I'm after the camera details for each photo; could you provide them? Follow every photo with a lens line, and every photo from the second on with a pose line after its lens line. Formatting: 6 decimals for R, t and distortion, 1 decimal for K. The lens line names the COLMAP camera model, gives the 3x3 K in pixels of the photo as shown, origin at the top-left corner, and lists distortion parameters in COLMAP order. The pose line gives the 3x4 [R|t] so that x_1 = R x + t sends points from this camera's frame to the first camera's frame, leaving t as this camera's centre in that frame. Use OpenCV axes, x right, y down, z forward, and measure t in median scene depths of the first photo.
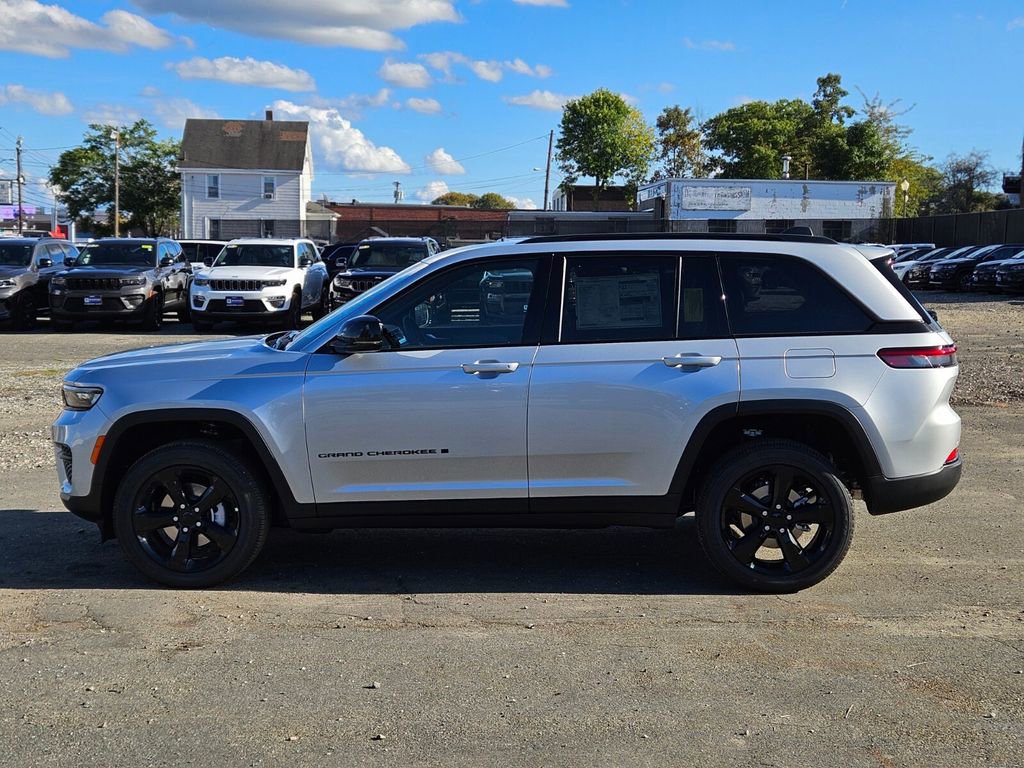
lens RADIAL K [[1378.5, 0, 512.0], [0, 1378.5, 384.0], [0, 0, 1]] dist [0.034923, 0.057096]
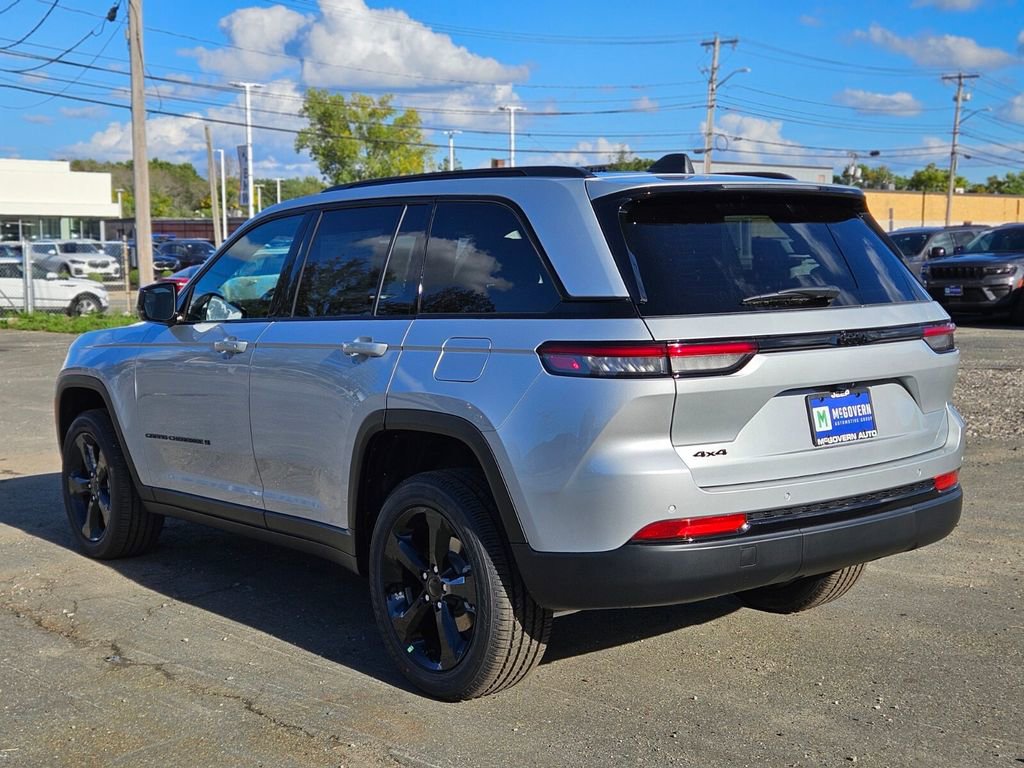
lens RADIAL K [[1378.5, 0, 512.0], [0, 1378.5, 384.0], [0, 0, 1]] dist [0.034923, 0.057096]
pose [[0.659341, 0.061654, -0.749312, 0.709286], [-0.060579, 0.997748, 0.028790, -0.023299], [0.749399, 0.026410, 0.661591, 0.571039]]
